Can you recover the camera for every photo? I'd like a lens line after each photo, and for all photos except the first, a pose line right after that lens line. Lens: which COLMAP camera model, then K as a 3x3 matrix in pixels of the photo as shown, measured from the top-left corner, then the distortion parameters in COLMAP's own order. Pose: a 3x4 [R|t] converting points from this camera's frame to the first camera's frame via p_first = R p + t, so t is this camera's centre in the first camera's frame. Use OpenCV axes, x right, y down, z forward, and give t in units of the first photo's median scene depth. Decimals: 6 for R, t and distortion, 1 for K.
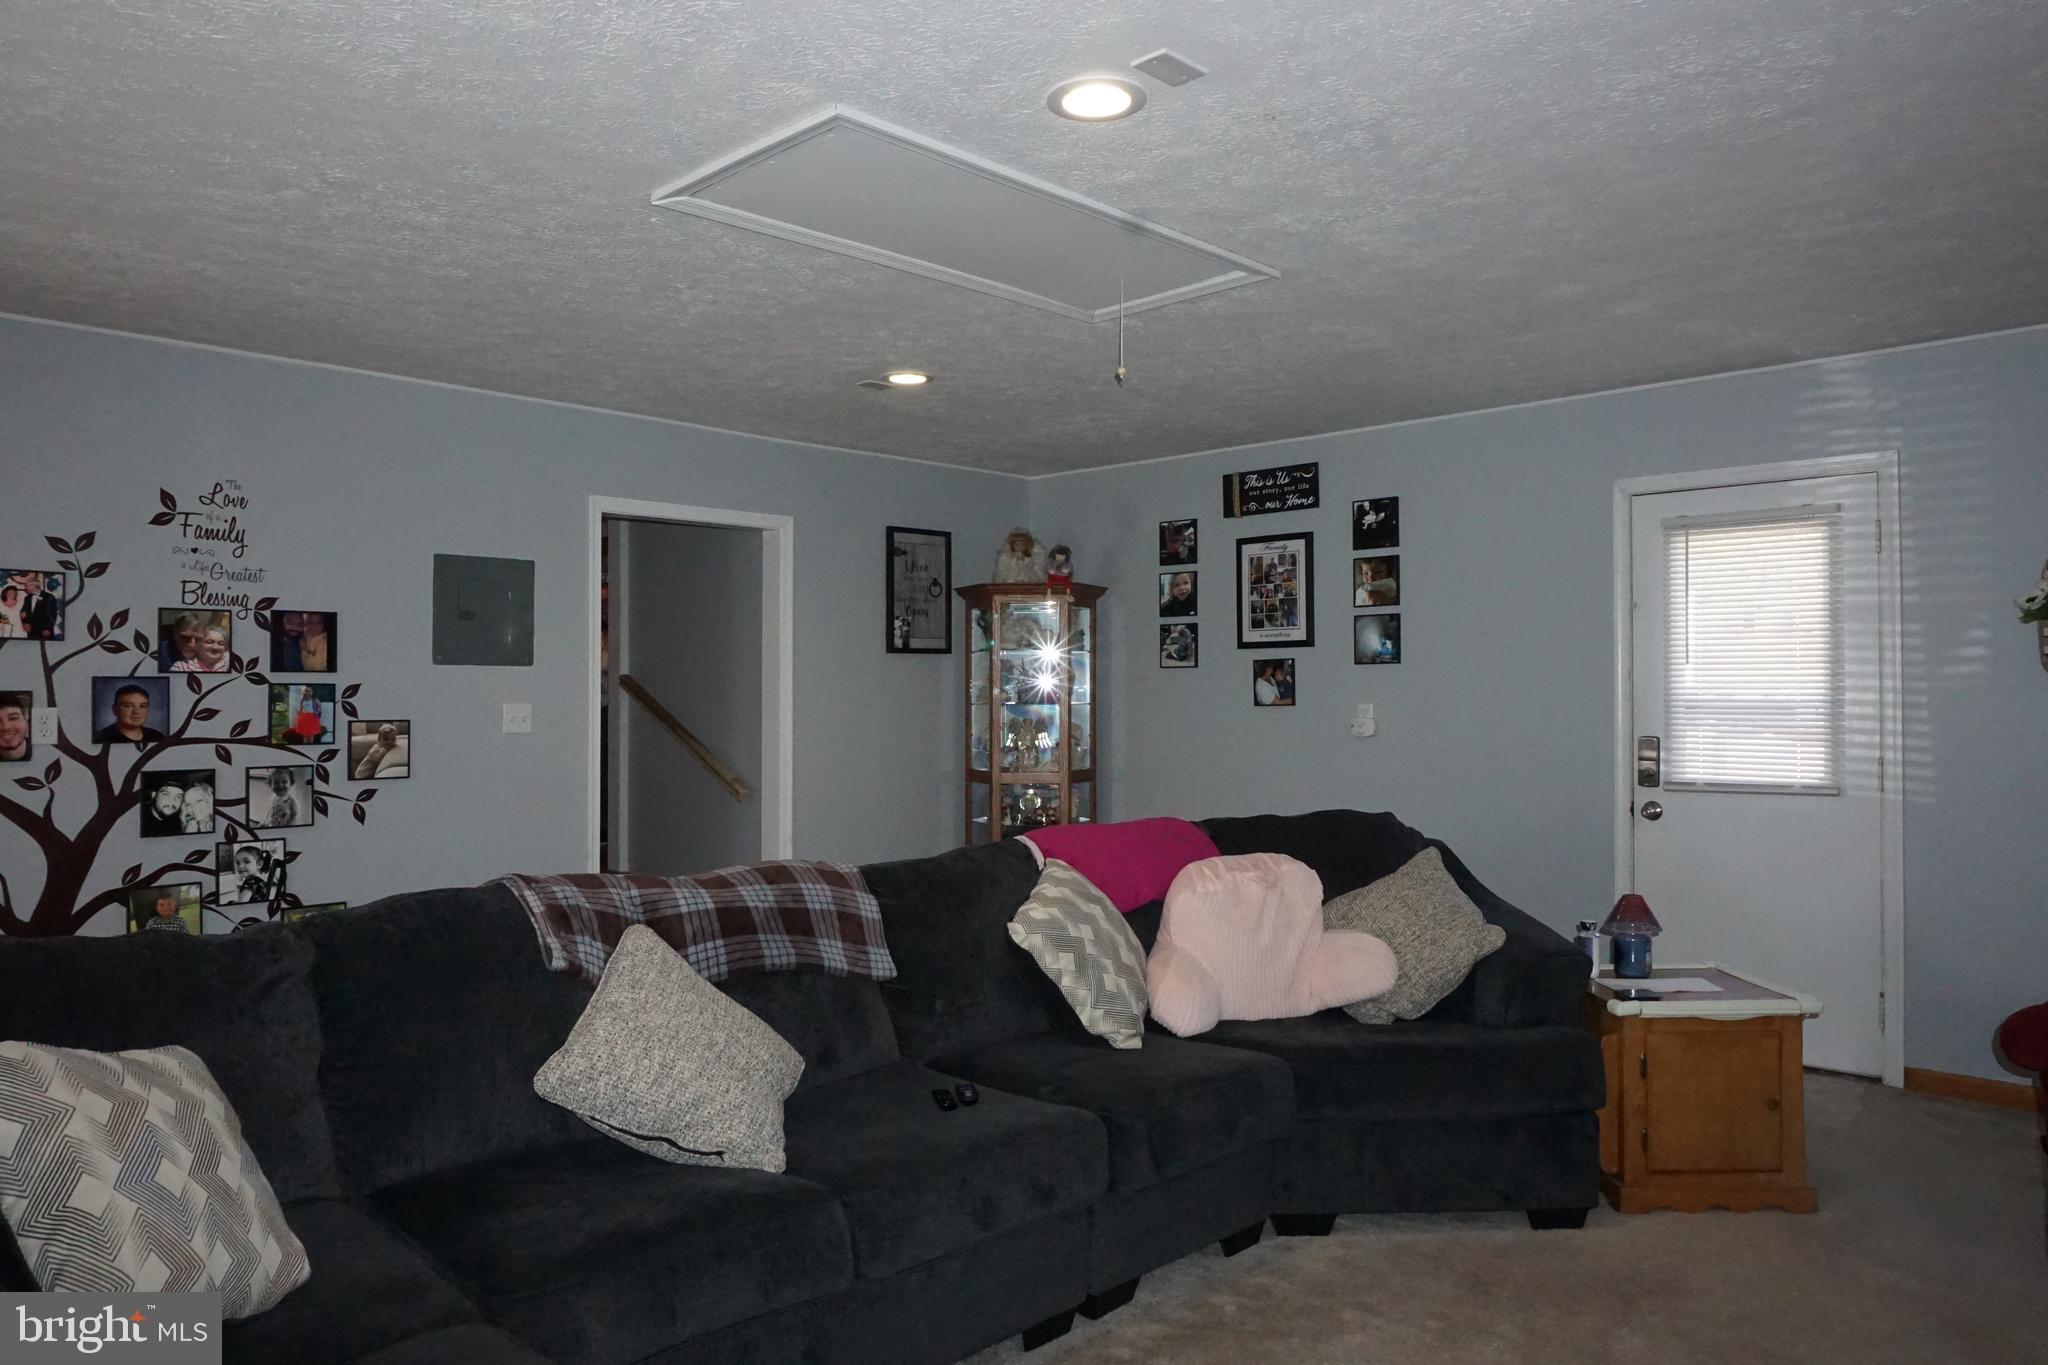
lens RADIAL K [[1373.2, 0, 1024.0], [0, 1373.2, 687.3], [0, 0, 1]] dist [-0.034995, 0.023761]
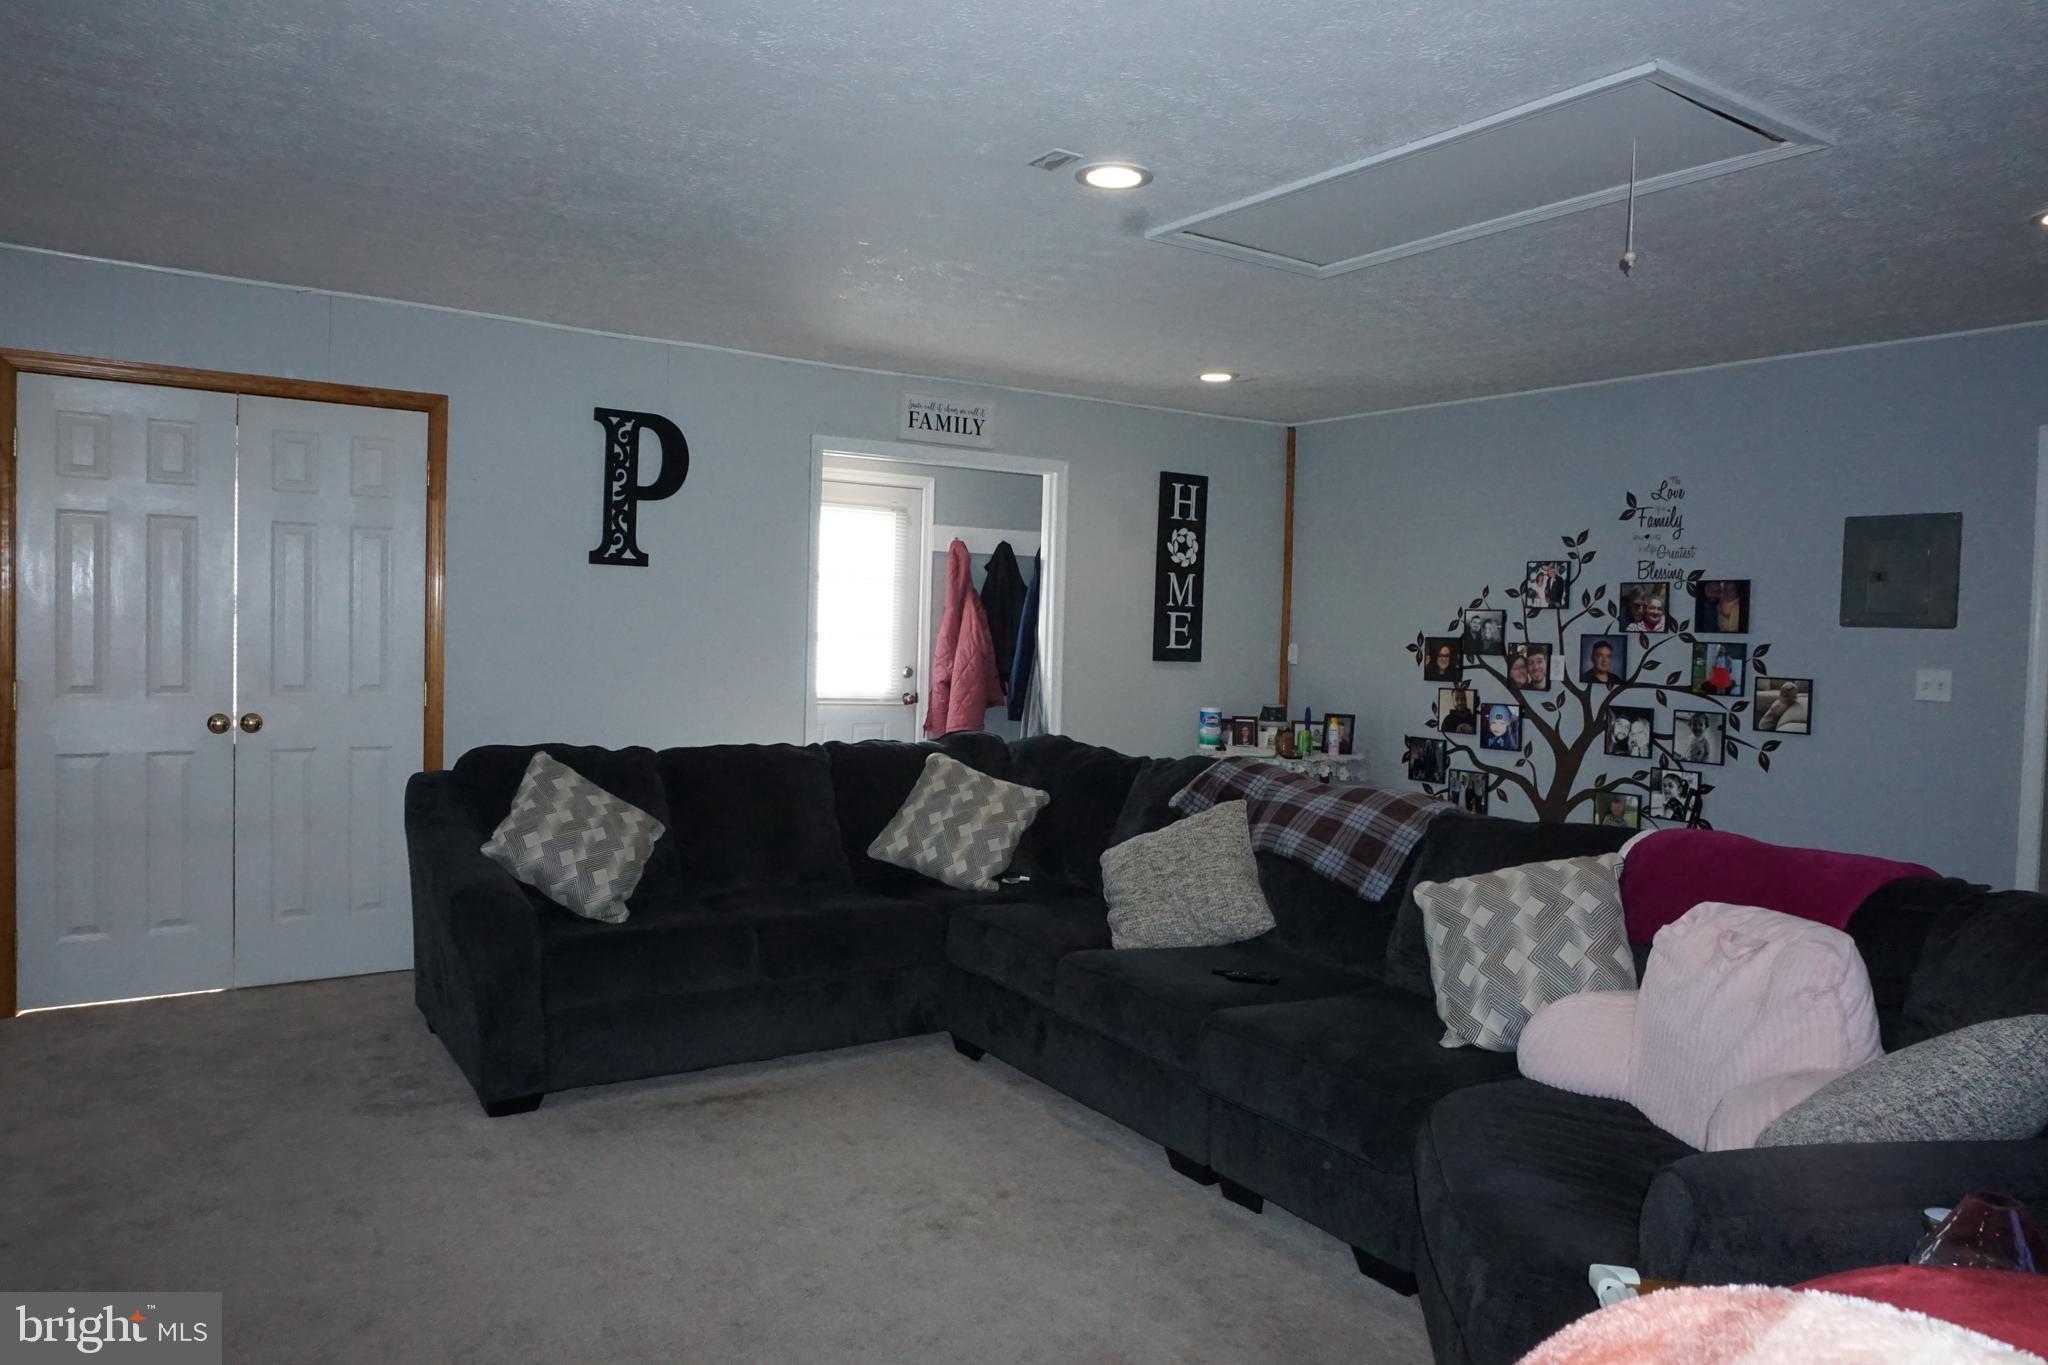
lens RADIAL K [[1373.2, 0, 1020.0], [0, 1373.2, 680.4], [0, 0, 1]] dist [-0.034995, 0.023761]
pose [[-0.189107, 0.039436, -0.981164, 0.760515], [-0.020557, 0.998815, 0.044107, -0.009931], [0.981741, 0.028511, -0.188072, 0.661355]]
